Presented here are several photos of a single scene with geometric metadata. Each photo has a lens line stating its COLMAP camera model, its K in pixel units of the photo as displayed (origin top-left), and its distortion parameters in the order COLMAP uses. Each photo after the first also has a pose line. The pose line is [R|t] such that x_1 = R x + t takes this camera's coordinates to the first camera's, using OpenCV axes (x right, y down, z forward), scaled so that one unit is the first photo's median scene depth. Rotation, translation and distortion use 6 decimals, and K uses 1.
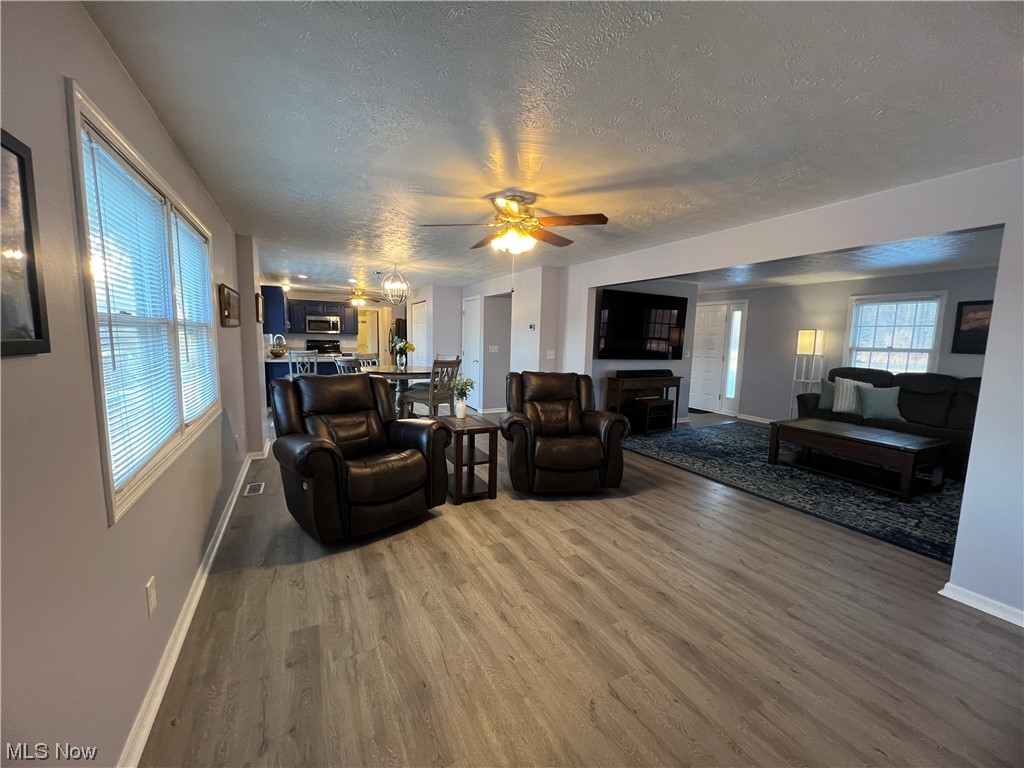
lens RADIAL K [[408.9, 0, 510.2], [0, 408.9, 384.5], [0, 0, 1]] dist [-0.000442, -0.000394]
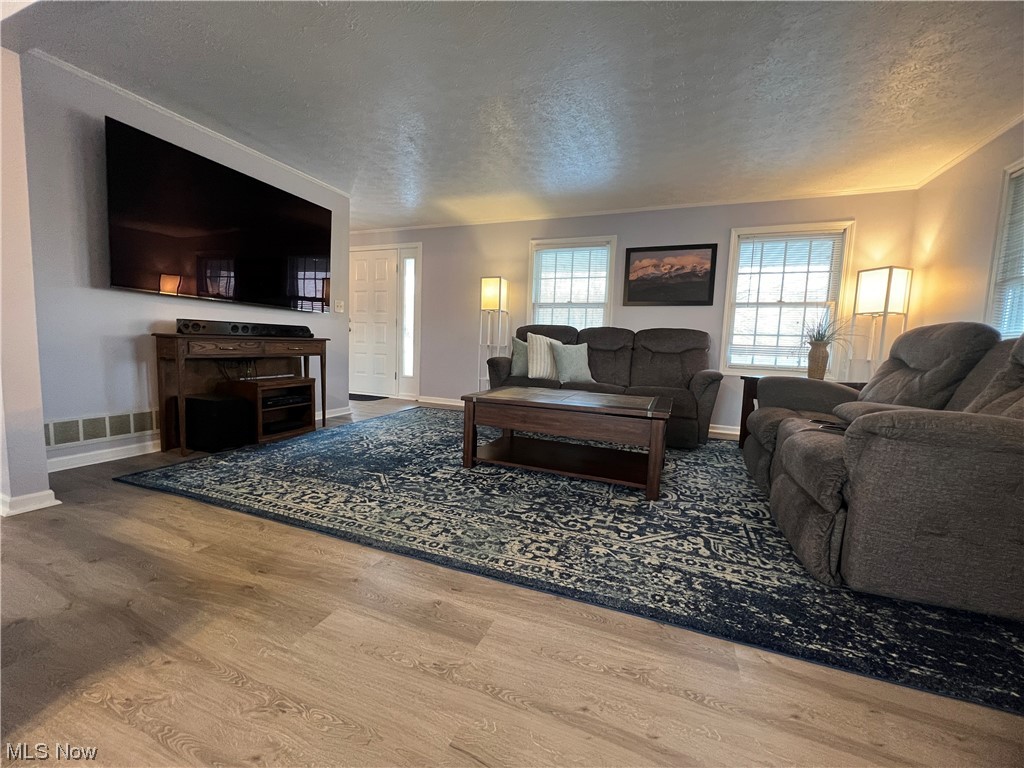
lens RADIAL K [[408.9, 0, 509.0], [0, 408.9, 382.4], [0, 0, 1]] dist [-0.000442, -0.000394]
pose [[0.754839, -0.056232, 0.653495, 0.282481], [0.056518, 0.998189, 0.020609, 0.059050], [-0.653470, 0.021377, 0.756650, 0.473292]]
